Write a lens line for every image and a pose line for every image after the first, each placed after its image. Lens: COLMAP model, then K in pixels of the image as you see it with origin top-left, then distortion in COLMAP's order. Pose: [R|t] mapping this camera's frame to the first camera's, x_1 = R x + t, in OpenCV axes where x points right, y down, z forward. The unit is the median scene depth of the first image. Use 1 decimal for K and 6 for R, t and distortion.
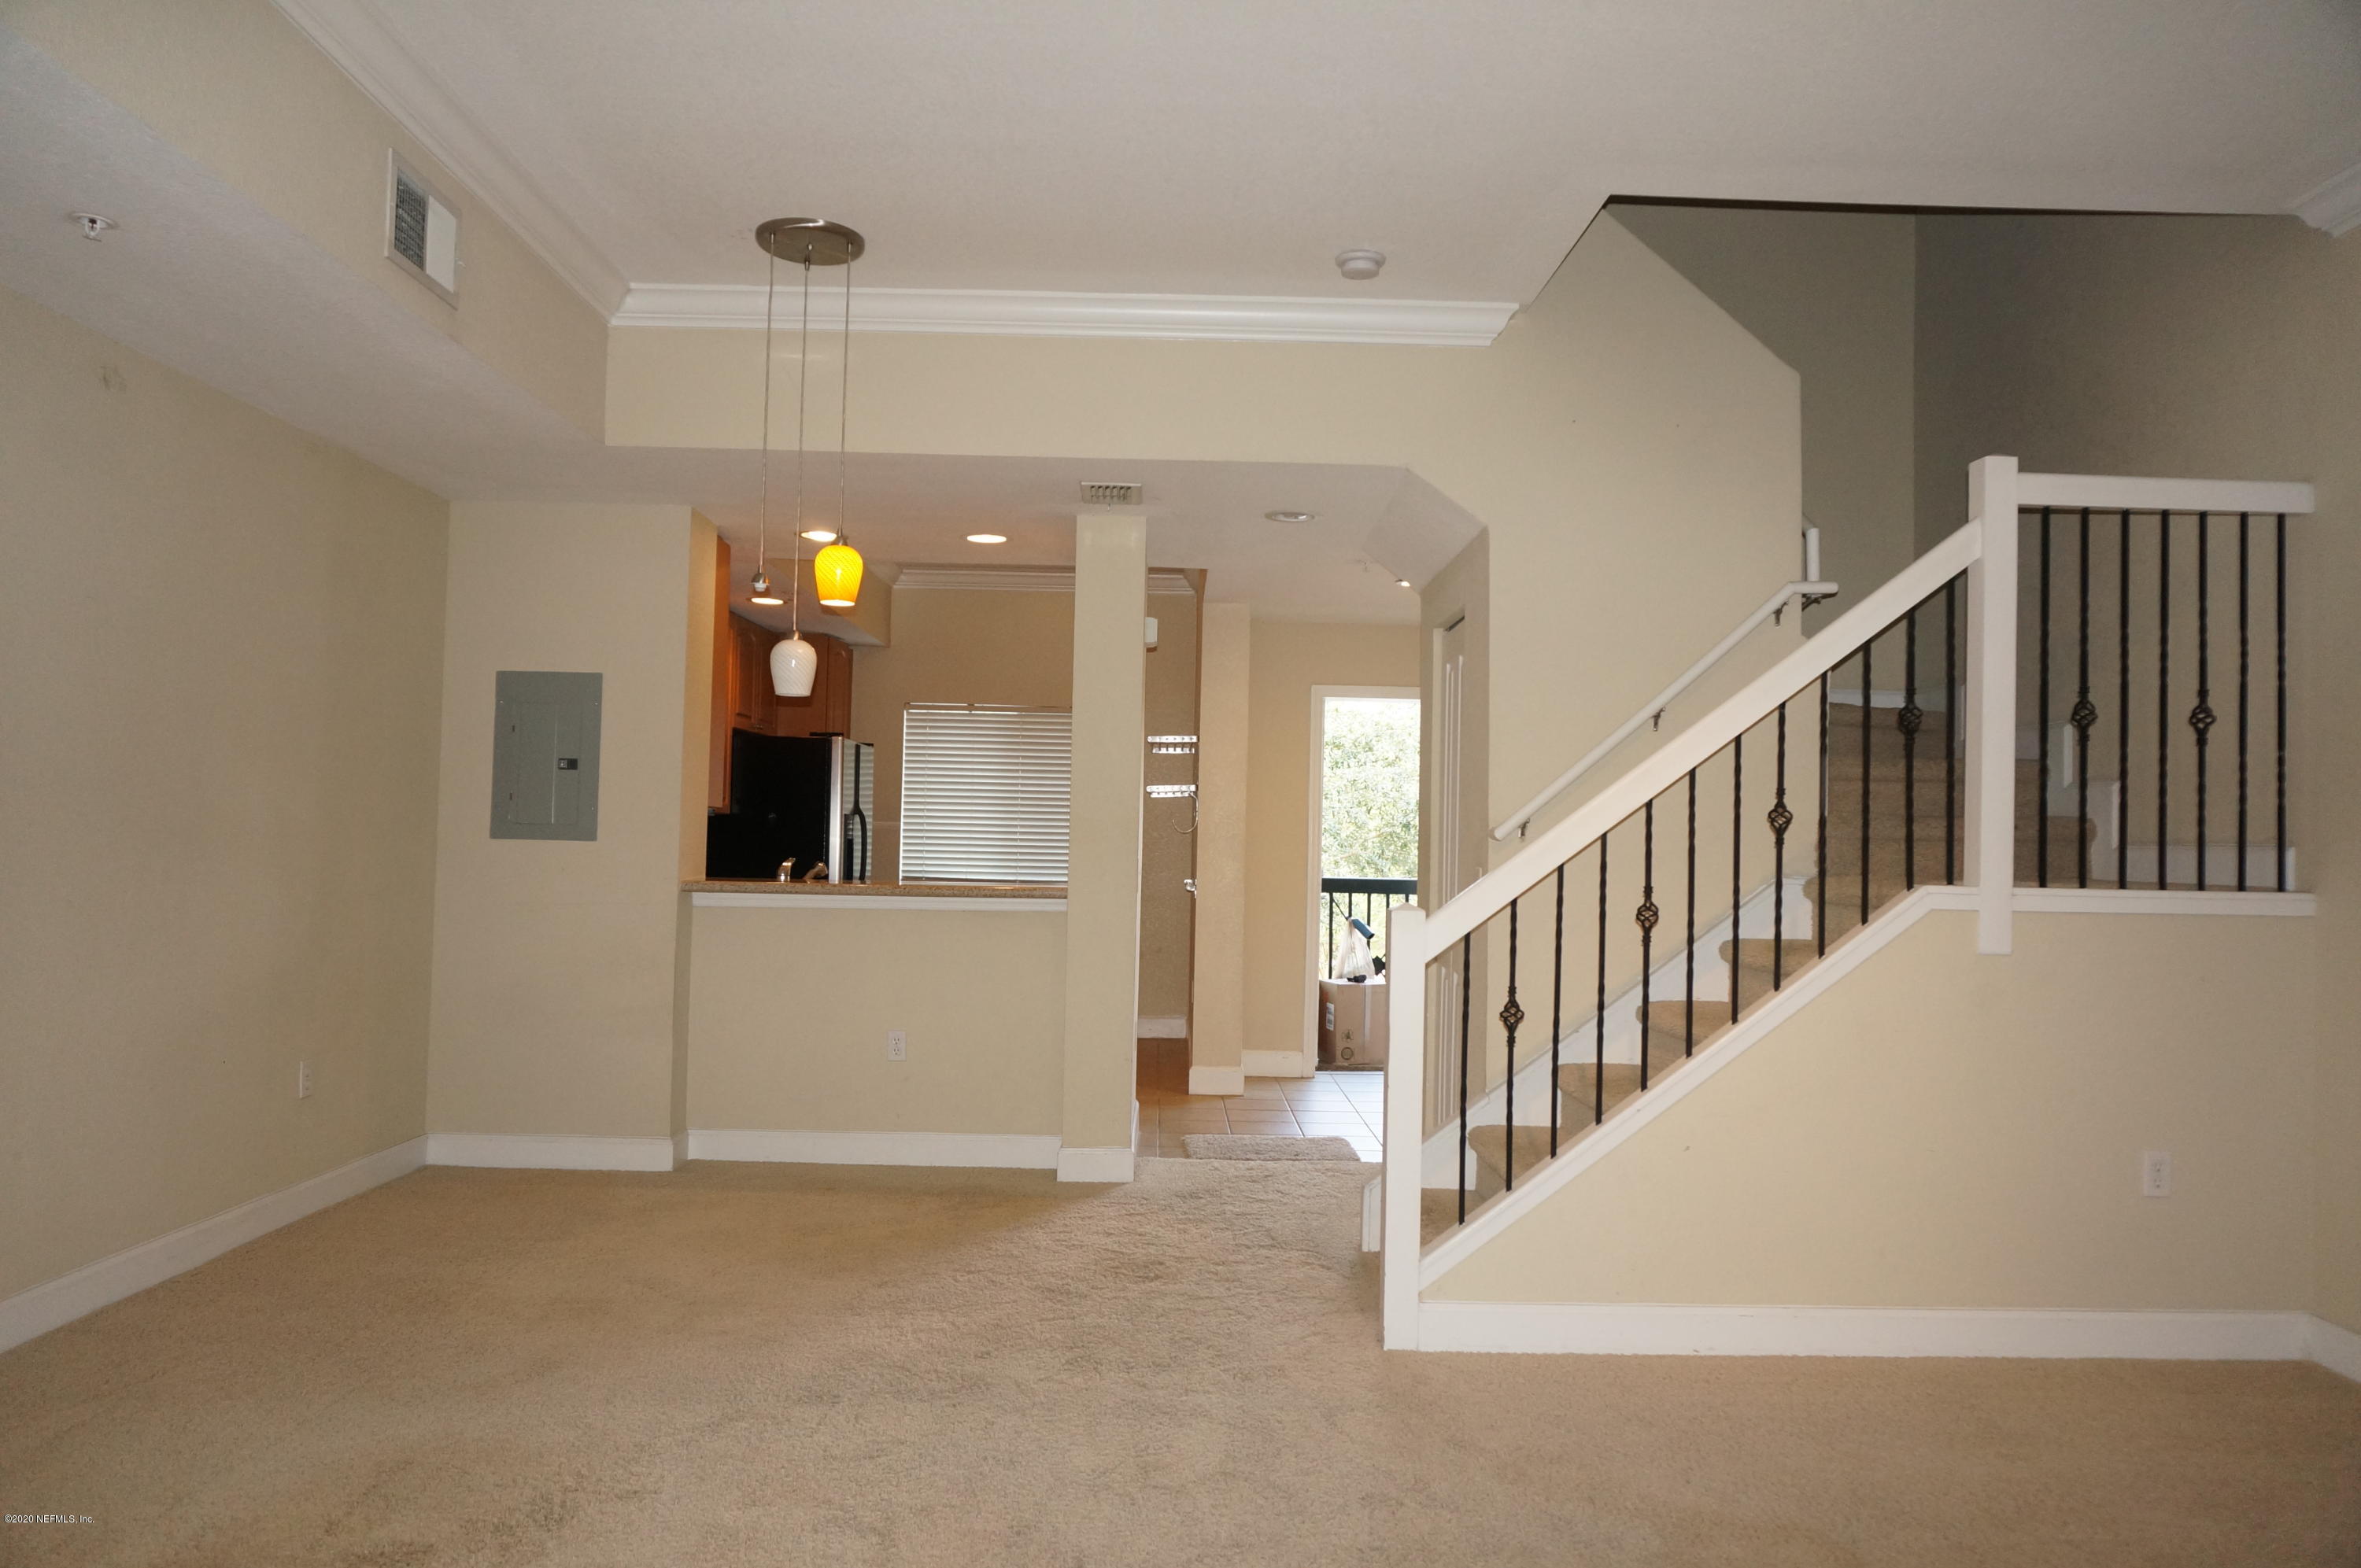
lens RADIAL K [[1579.2, 0, 1174.9], [0, 1579.2, 785.3], [0, 0, 1]] dist [-0.037401, 0.034679]
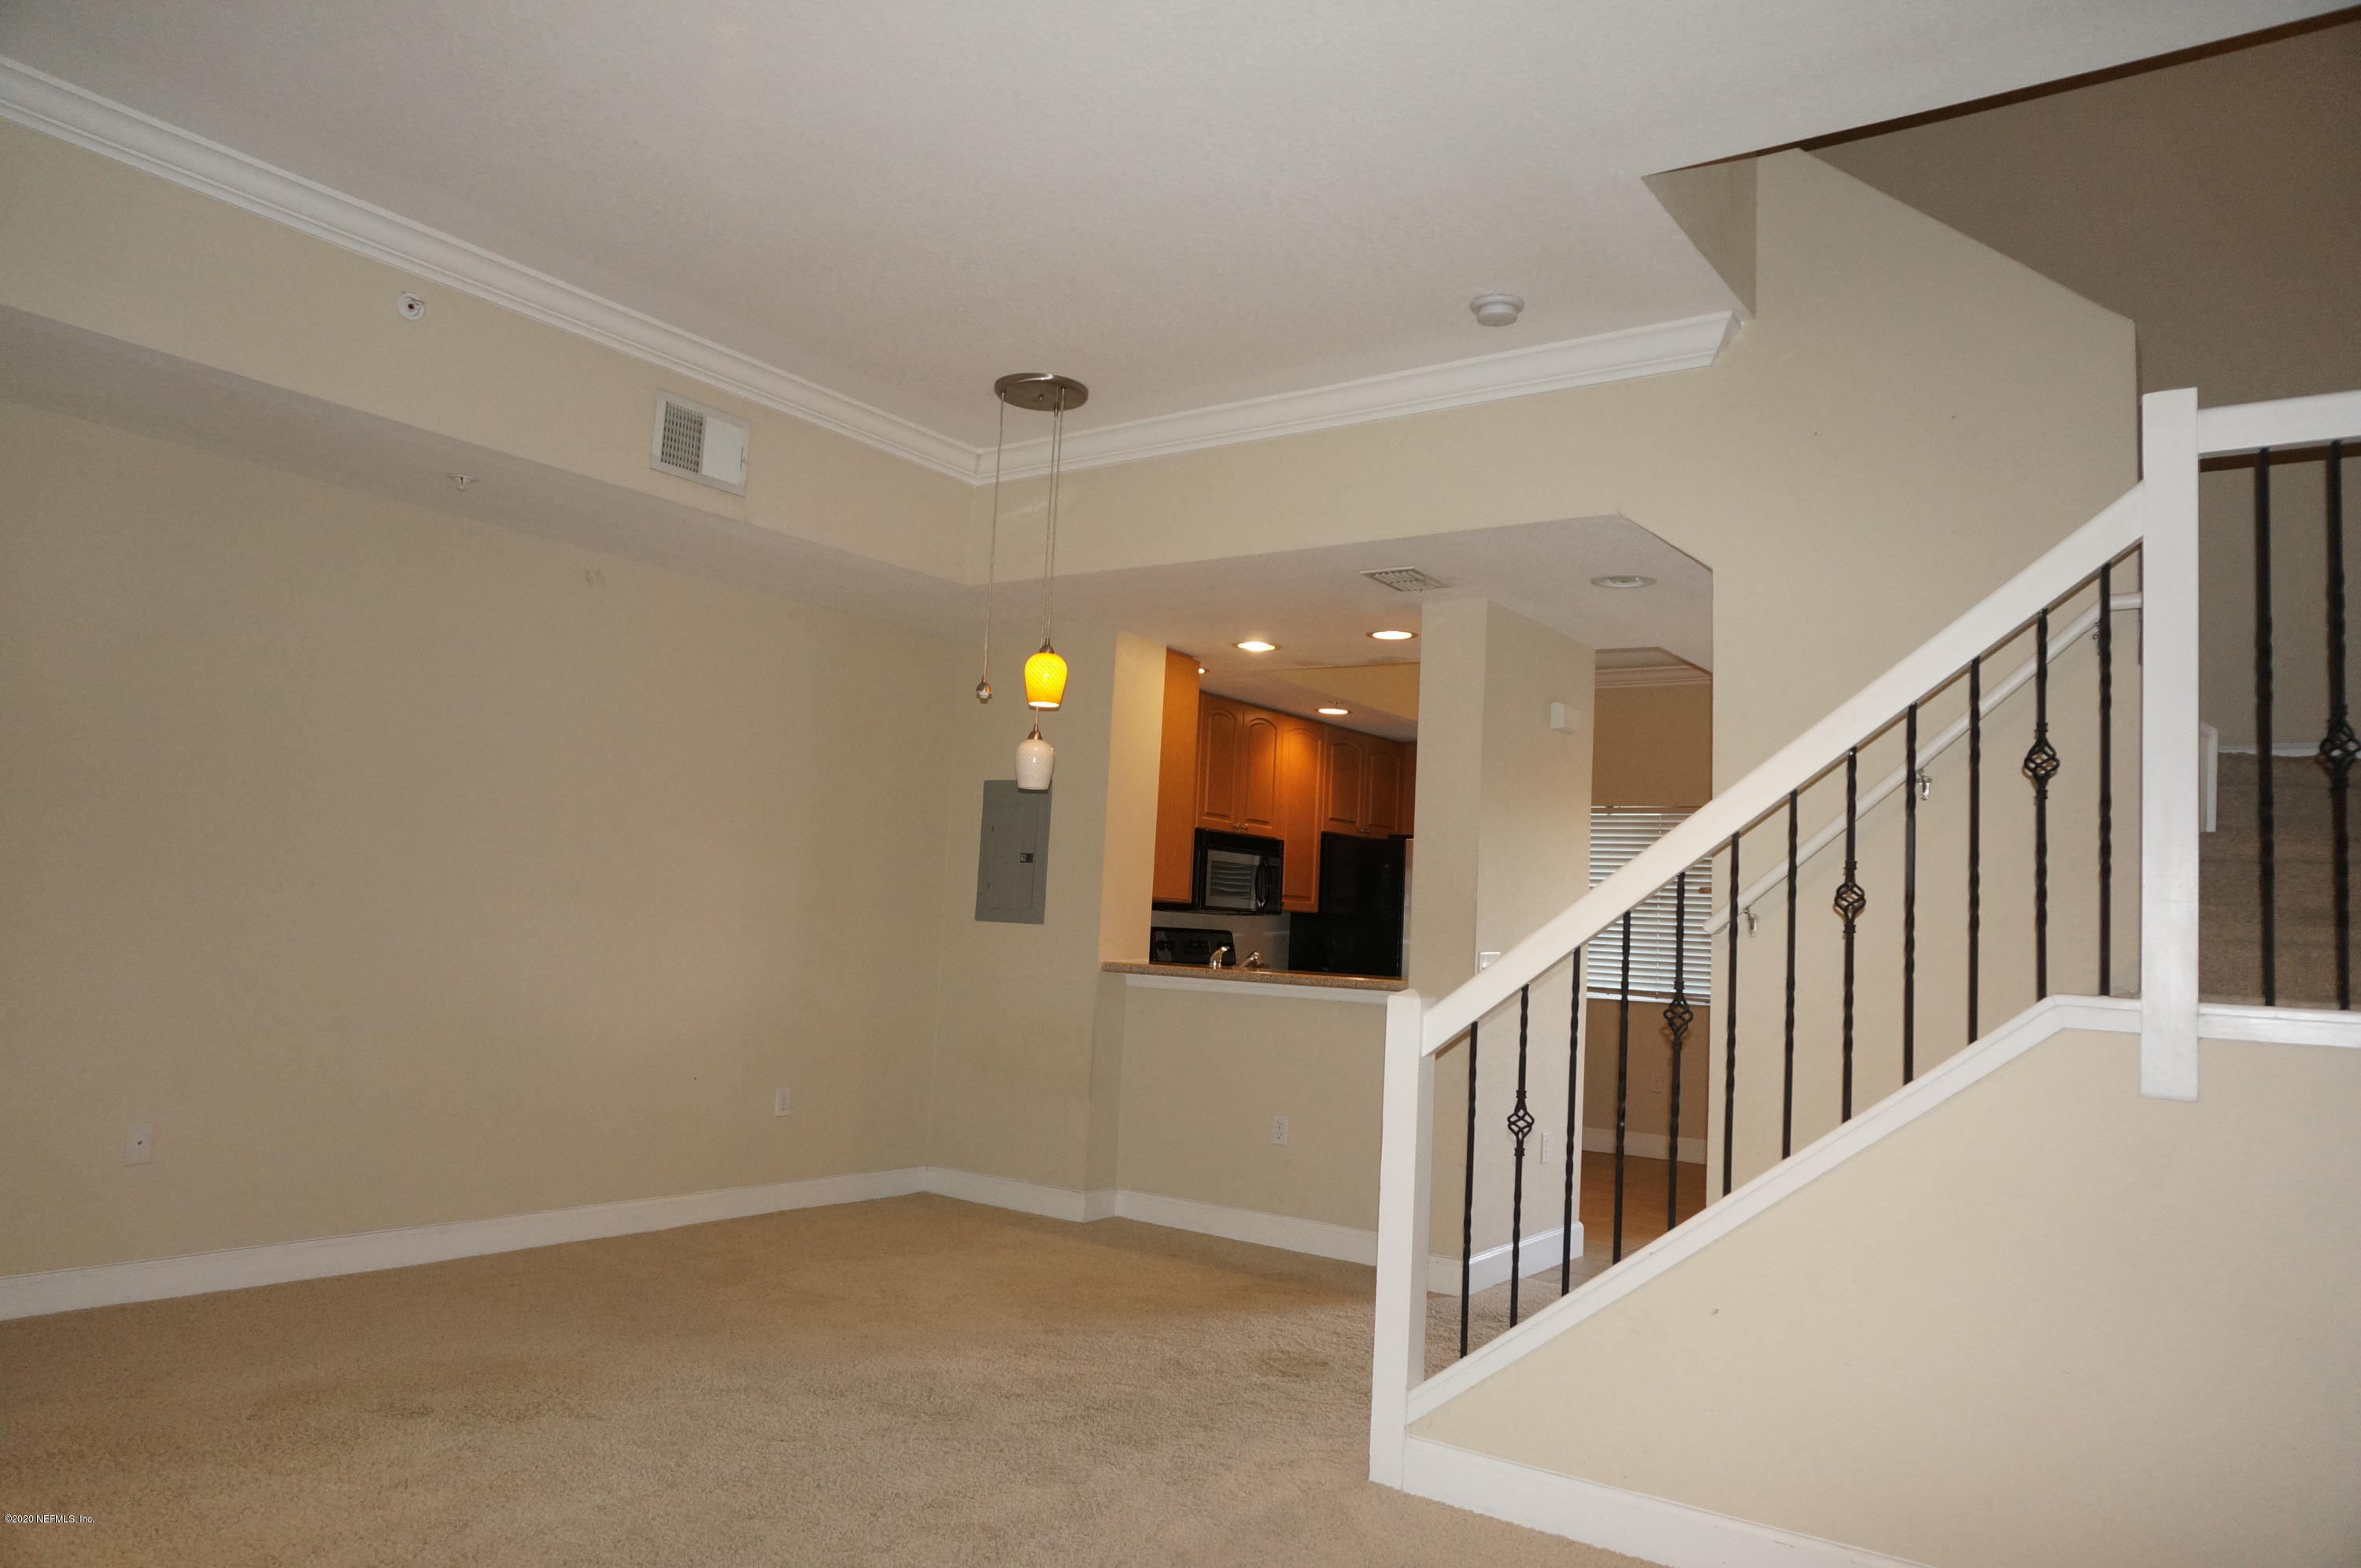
lens RADIAL K [[1579.2, 0, 1174.9], [0, 1579.2, 785.3], [0, 0, 1]] dist [-0.037401, 0.034679]
pose [[0.804141, -0.033963, -0.593468, 0.524618], [-0.012451, 0.997185, -0.073938, 0.023618], [0.594308, 0.066846, 0.801454, 0.159347]]
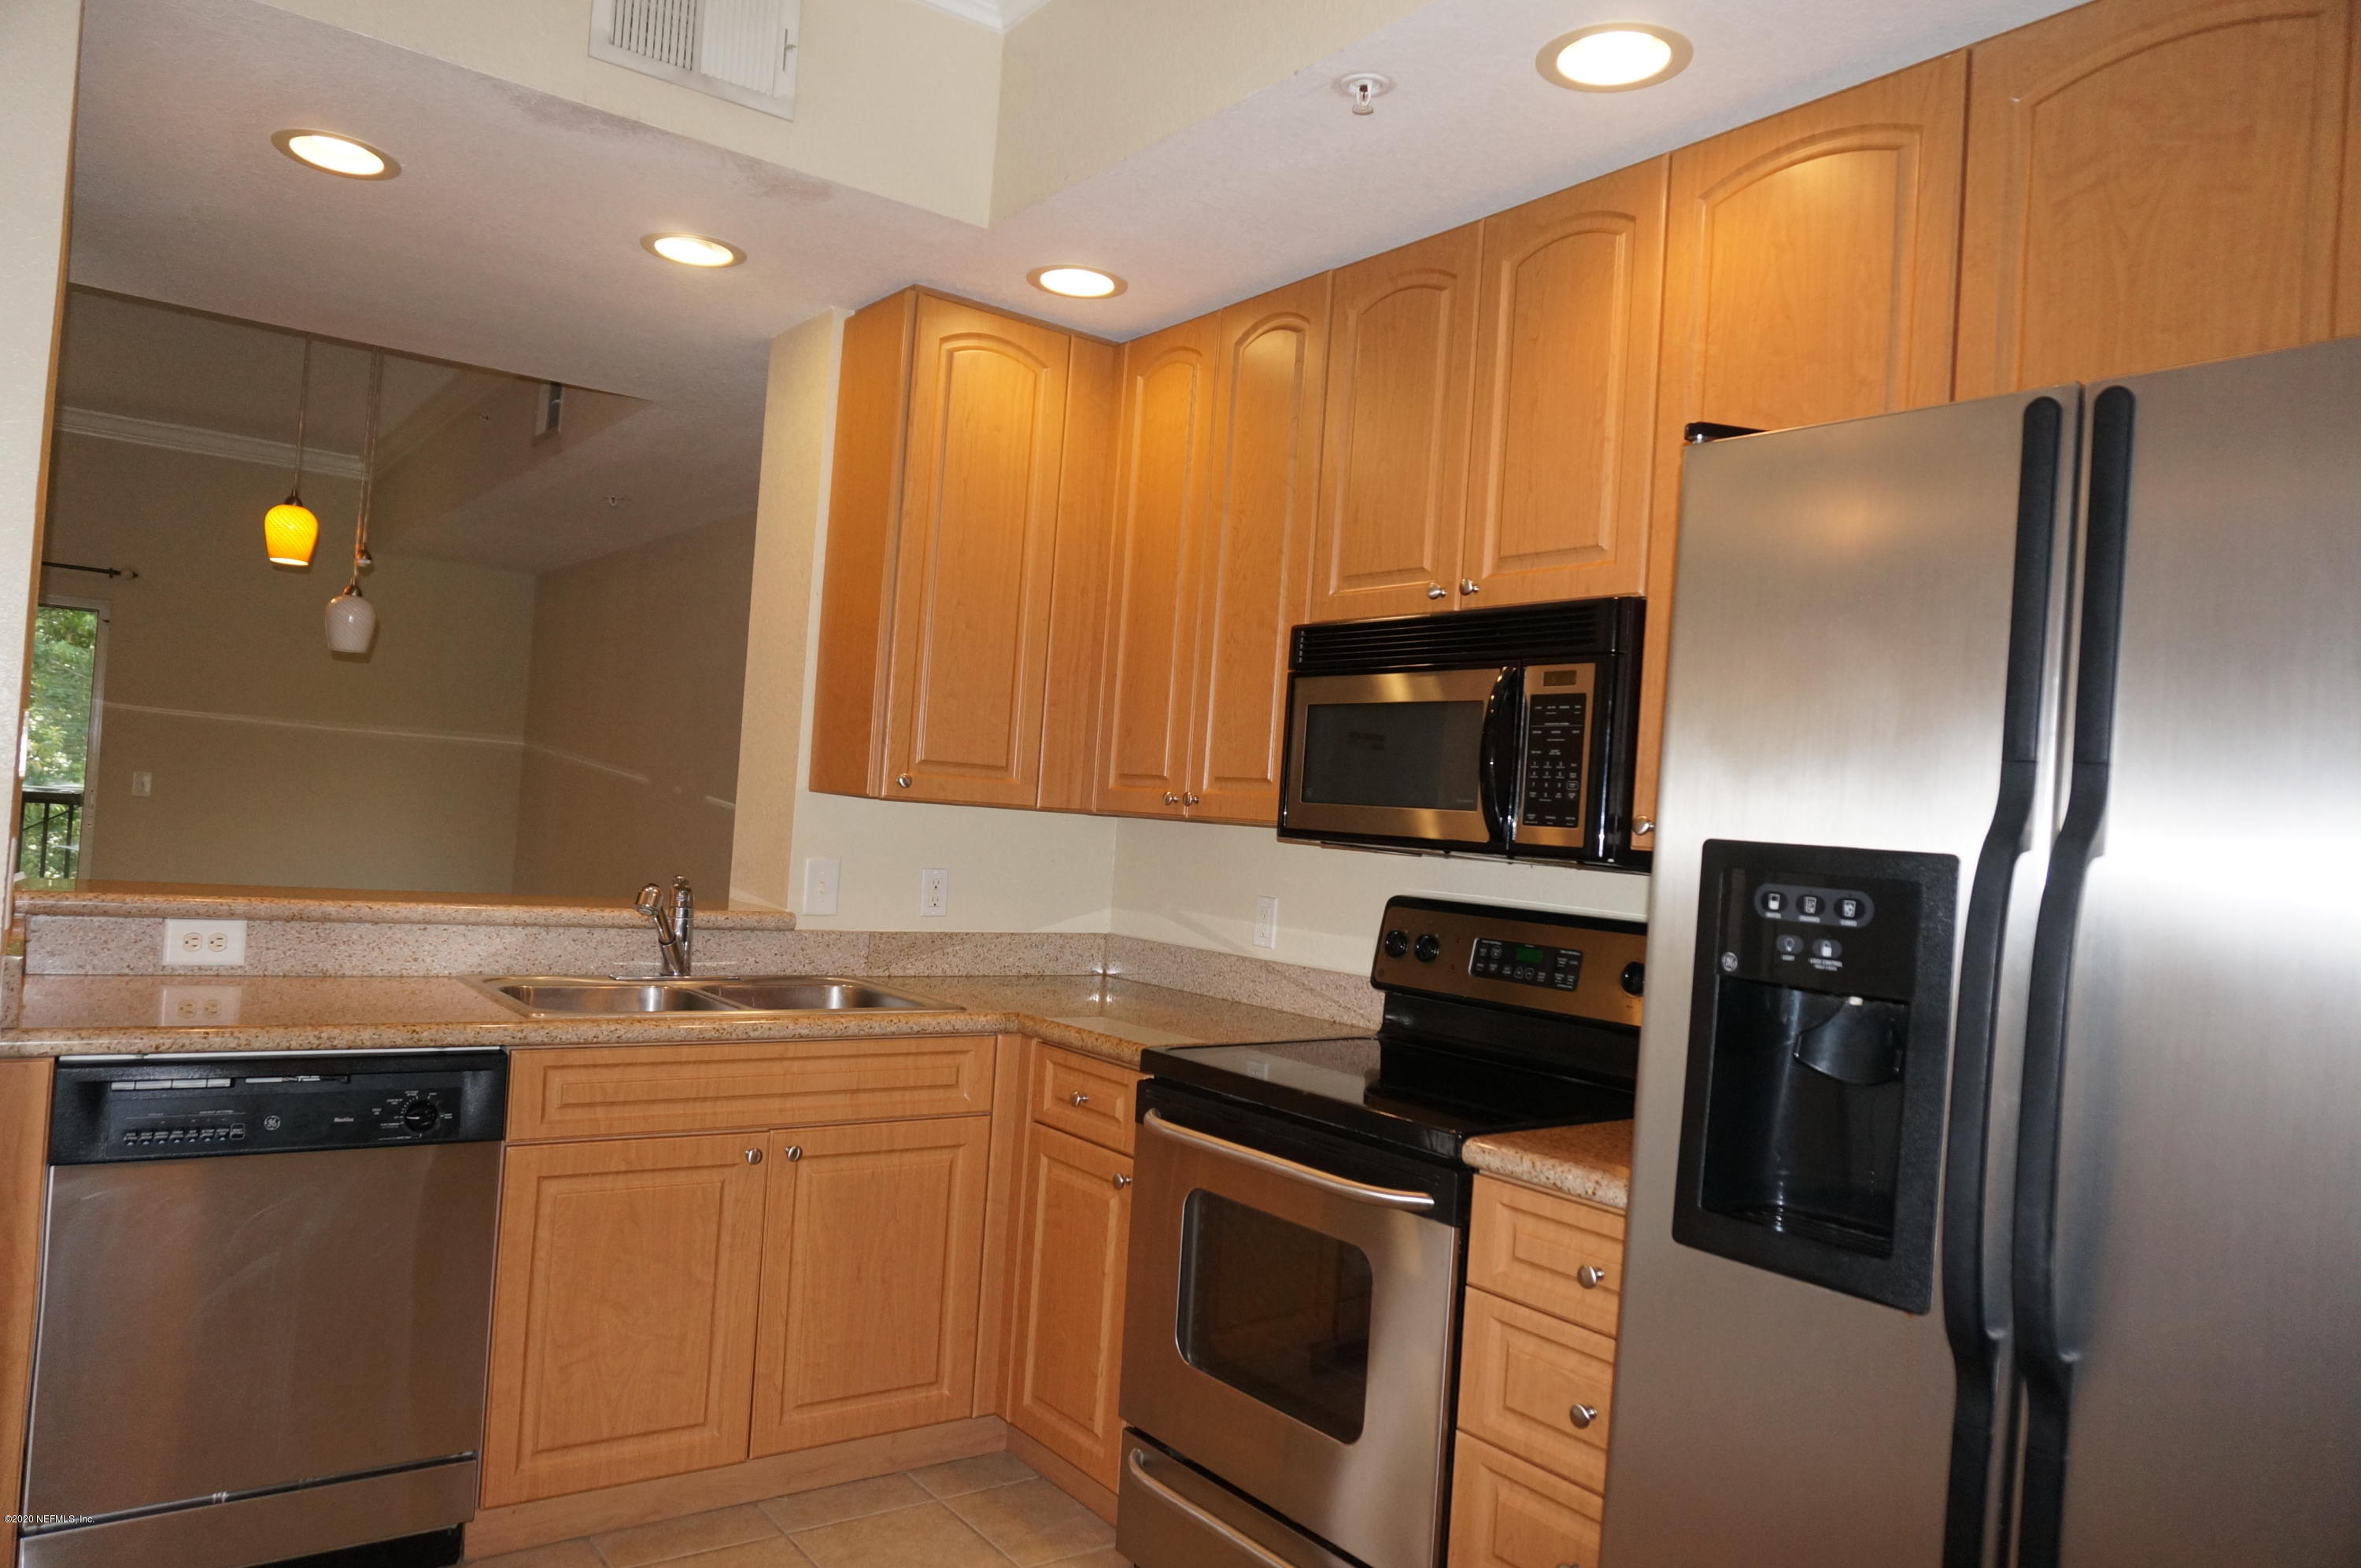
lens RADIAL K [[1579.2, 0, 1174.9], [0, 1579.2, 785.3], [0, 0, 1]] dist [-0.037401, 0.034679]
pose [[-0.807695, -0.094429, -0.581989, -0.096174], [-0.071413, 0.995492, -0.062412, 0.054282], [0.585259, -0.008849, -0.810798, 2.149035]]
